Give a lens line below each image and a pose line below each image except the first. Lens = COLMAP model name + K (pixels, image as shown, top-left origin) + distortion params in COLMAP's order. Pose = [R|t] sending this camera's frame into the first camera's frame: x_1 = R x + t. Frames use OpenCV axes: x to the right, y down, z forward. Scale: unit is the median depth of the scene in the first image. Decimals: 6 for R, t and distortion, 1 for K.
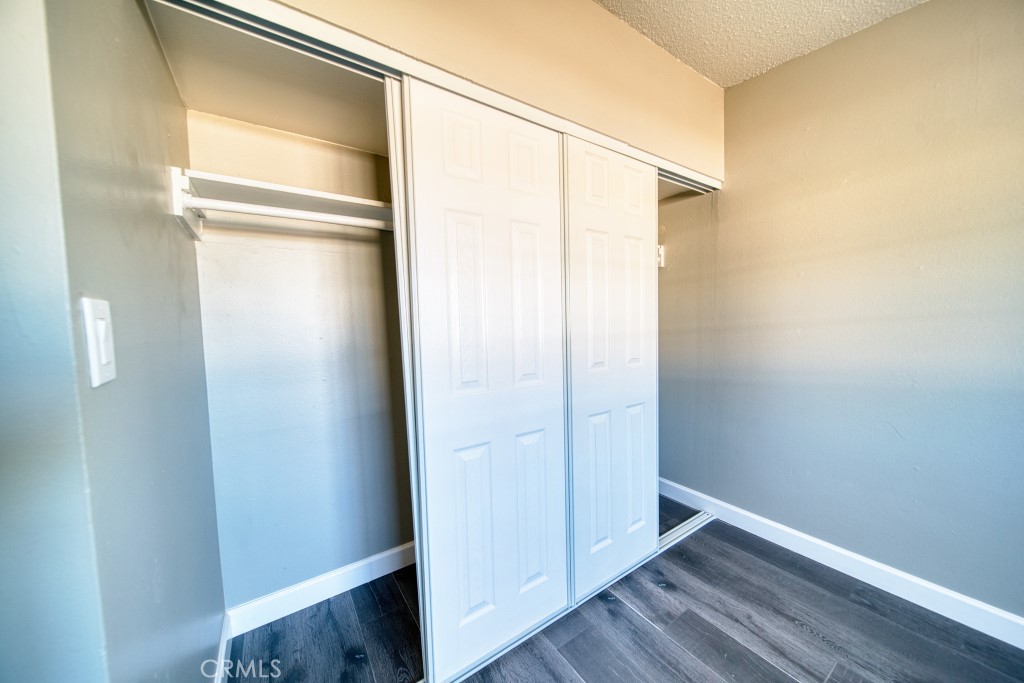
lens RADIAL K [[355.2, 0, 510.3], [0, 355.2, 342.1], [0, 0, 1]] dist [0.000598, -0.001037]
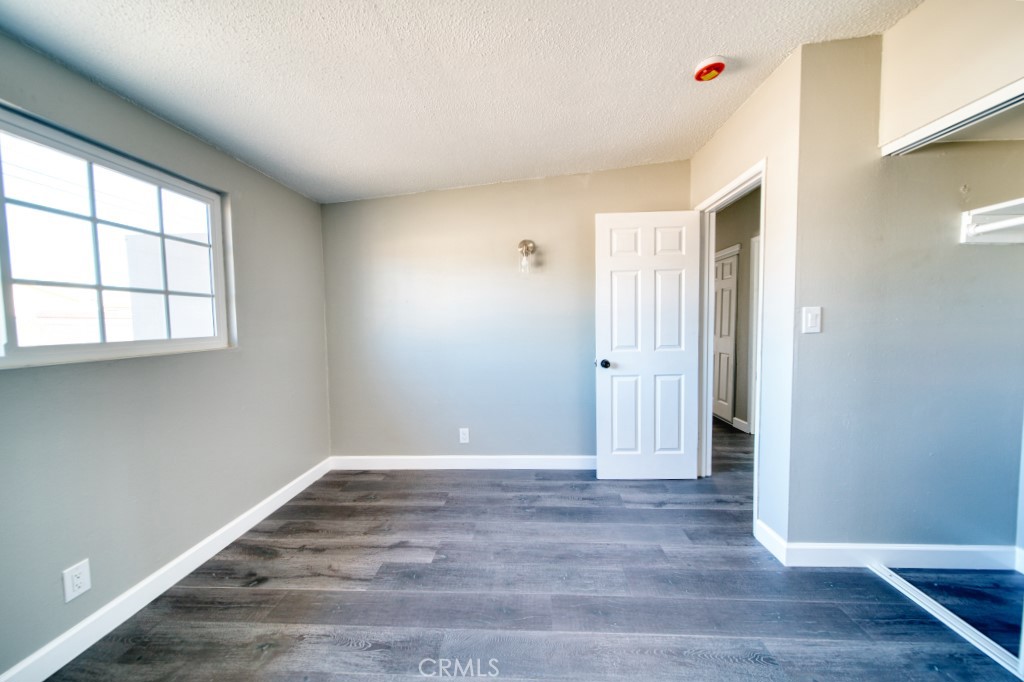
lens RADIAL K [[359.0, 0, 512.1], [0, 359.0, 341.8], [0, 0, 1]] dist [-0.001657, -0.000535]
pose [[-0.594420, 0.081779, -0.799986, 1.057633], [-0.018032, 0.993210, 0.114930, -0.045594], [0.803953, 0.082742, -0.588909, 0.247604]]
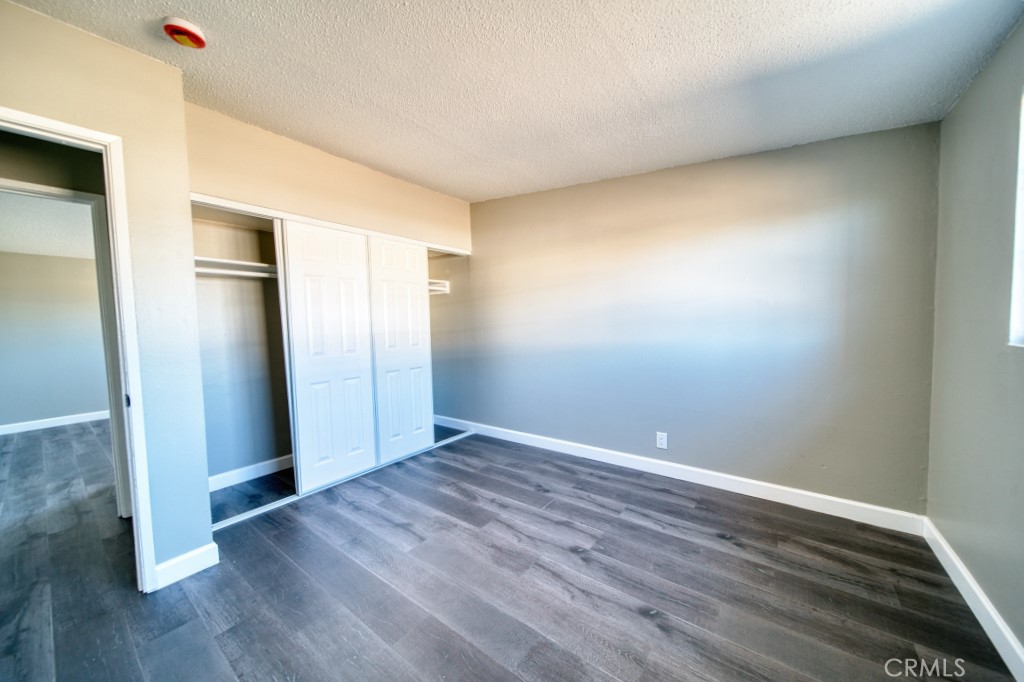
lens RADIAL K [[359.0, 0, 512.1], [0, 359.0, 341.8], [0, 0, 1]] dist [-0.001657, -0.000535]
pose [[0.945472, -0.015023, 0.325358, 0.229919], [0.019316, 0.999764, -0.009968, 0.069684], [-0.325131, 0.015710, 0.945538, -1.141245]]
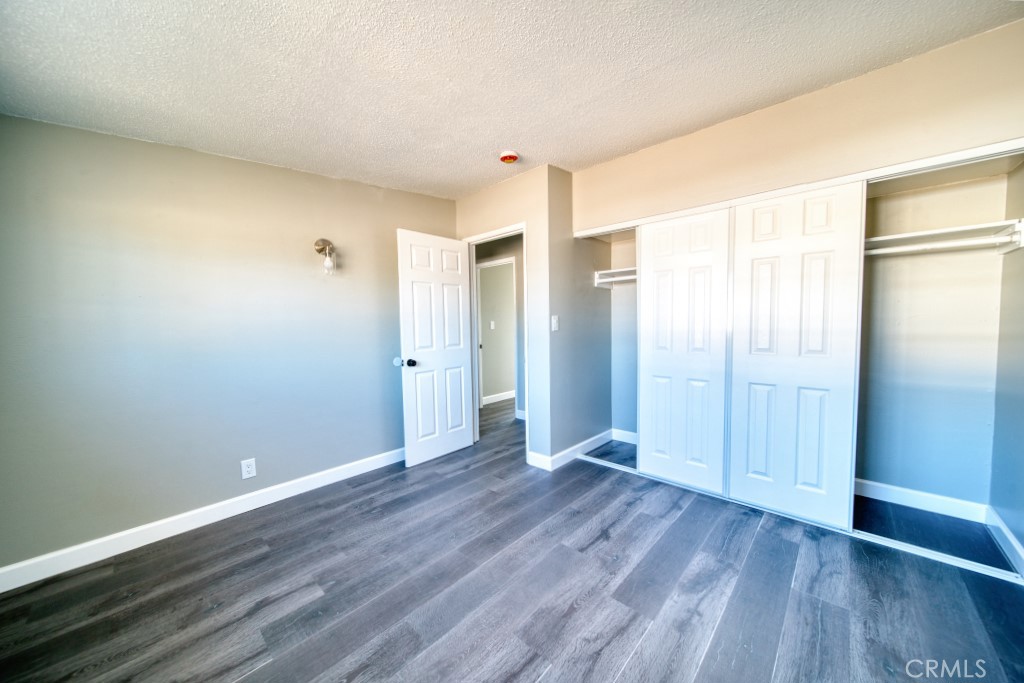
lens RADIAL K [[355.2, 0, 510.3], [0, 355.2, 342.1], [0, 0, 1]] dist [0.000598, -0.001037]
pose [[0.230636, 0.074929, -0.970151, 1.413636], [-0.050186, 0.996620, 0.065043, -0.014806], [0.971745, 0.033686, 0.233617, -0.342616]]
